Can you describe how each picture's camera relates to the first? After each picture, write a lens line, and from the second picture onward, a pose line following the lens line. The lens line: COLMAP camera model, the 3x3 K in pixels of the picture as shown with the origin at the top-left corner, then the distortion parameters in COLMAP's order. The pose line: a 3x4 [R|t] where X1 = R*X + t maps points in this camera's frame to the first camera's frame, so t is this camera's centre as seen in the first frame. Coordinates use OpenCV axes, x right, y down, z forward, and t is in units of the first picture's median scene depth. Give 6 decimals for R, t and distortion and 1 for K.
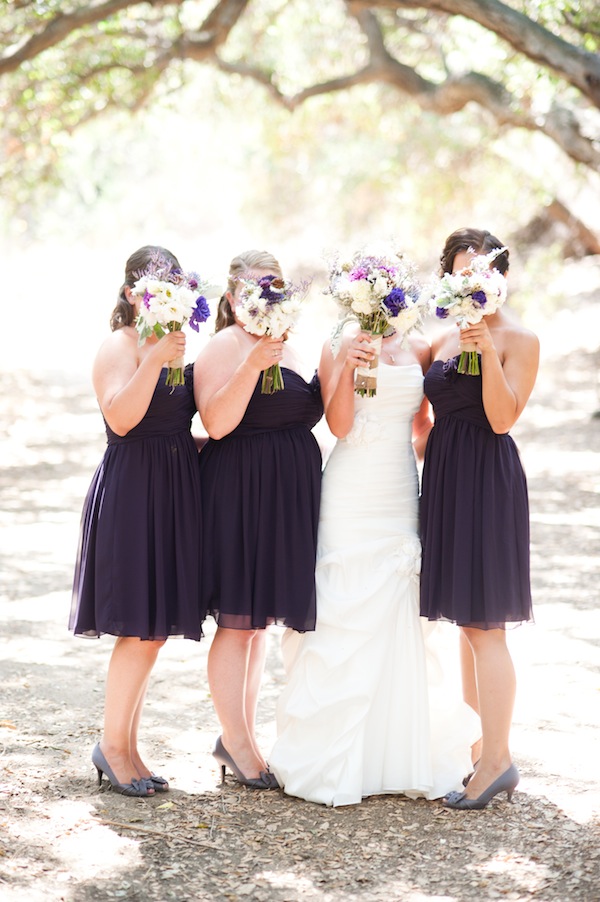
lens RADIAL K [[2181.7, 0, 300.0], [0, 2181.7, 451.0], [0, 0, 1]] dist [0.033962, 0.090218]
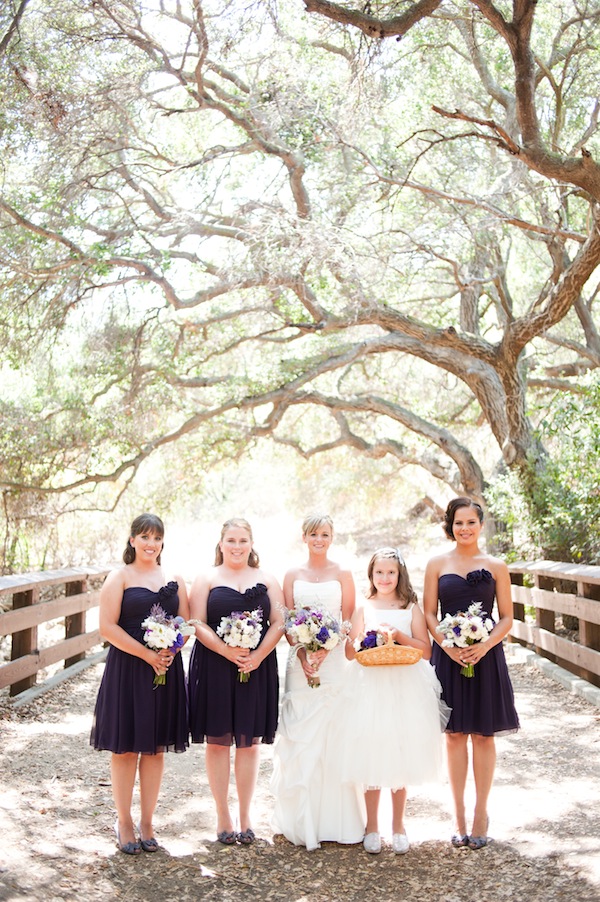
lens RADIAL K [[932.9, 0, 300.0], [0, 932.9, 451.0], [0, 0, 1]] dist [-0.057293, 0.020676]
pose [[0.999647, -0.021826, -0.015165, 0.003766], [0.018982, 0.985703, -0.167417, -0.005321], [0.018603, 0.167070, 0.985770, 0.072036]]
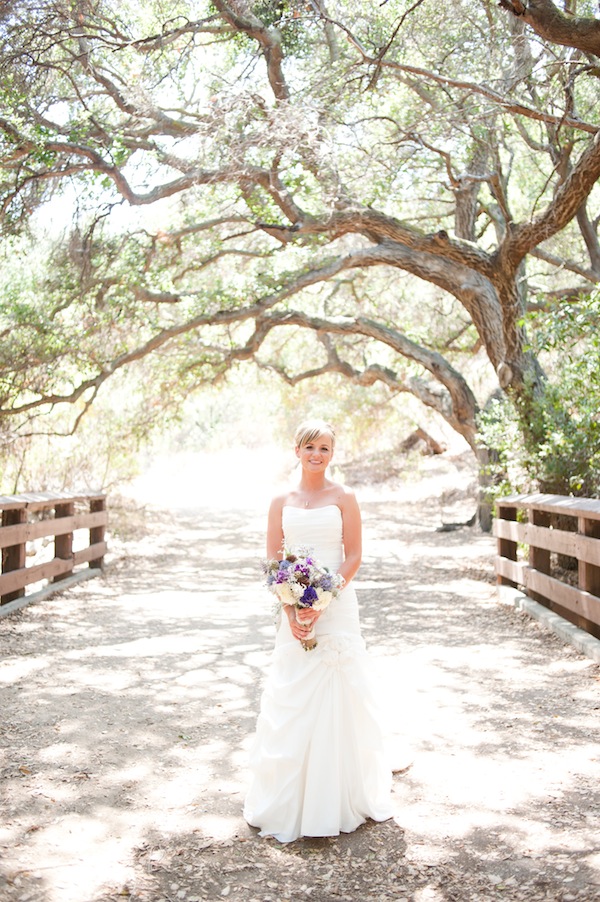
lens RADIAL K [[932.9, 0, 300.0], [0, 932.9, 451.0], [0, 0, 1]] dist [-0.057293, 0.020676]
pose [[0.999870, -0.008712, -0.013560, 0.016921], [0.007352, 0.995228, -0.097303, -0.005984], [0.014343, 0.097191, 0.995162, 0.127924]]
